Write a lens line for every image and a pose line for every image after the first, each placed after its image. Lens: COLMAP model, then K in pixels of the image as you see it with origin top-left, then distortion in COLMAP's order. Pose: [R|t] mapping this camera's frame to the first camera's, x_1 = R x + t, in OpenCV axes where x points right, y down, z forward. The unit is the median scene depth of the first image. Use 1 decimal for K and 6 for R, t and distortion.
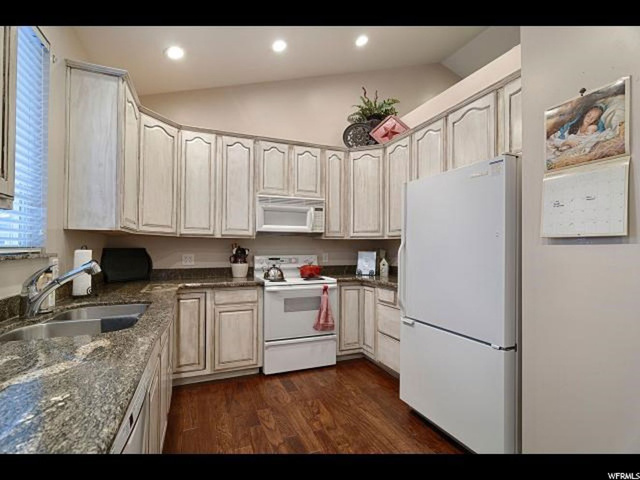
lens RADIAL K [[307.1, 0, 319.1], [0, 307.1, 244.3], [0, 0, 1]] dist [-0.000350, 0.002303]
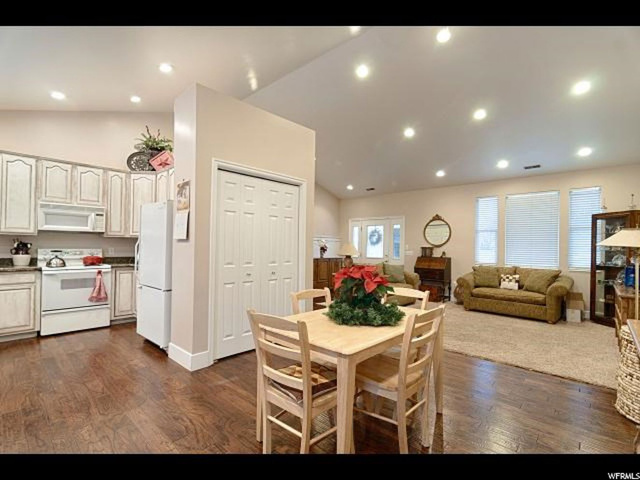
lens RADIAL K [[307.1, 0, 319.1], [0, 307.1, 244.3], [0, 0, 1]] dist [-0.000350, 0.002303]
pose [[0.905289, 0.011936, 0.424628, 0.325713], [-0.015375, 0.999871, 0.004673, -0.005469], [-0.424517, -0.010759, 0.905356, -0.692290]]
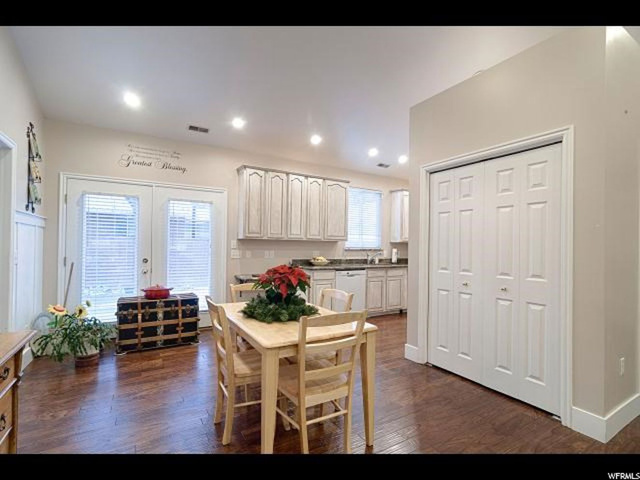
lens RADIAL K [[307.1, 0, 319.1], [0, 307.1, 244.3], [0, 0, 1]] dist [-0.000350, 0.002303]
pose [[0.155465, -0.008987, -0.987800, 1.401905], [-0.001424, 0.999956, -0.009322, 0.001858], [0.987840, 0.002856, 0.155445, -0.153200]]
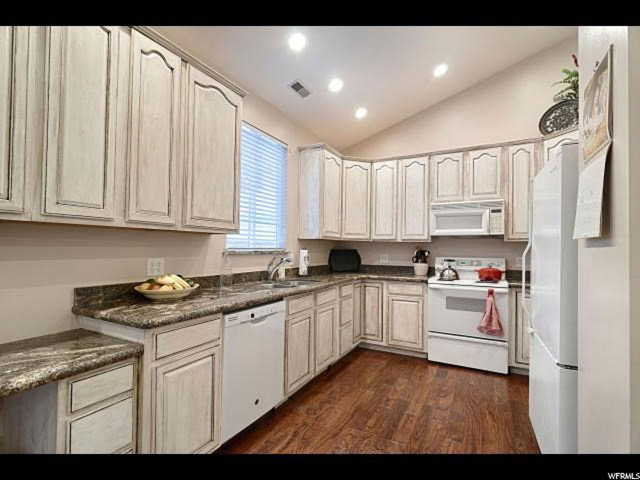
lens RADIAL K [[307.1, 0, 319.1], [0, 307.1, 244.3], [0, 0, 1]] dist [-0.000350, 0.002303]
pose [[0.640507, -0.006553, -0.767924, 0.413639], [0.000081, 0.999964, -0.008466, -0.000319], [0.767952, 0.005360, 0.640485, -0.051181]]
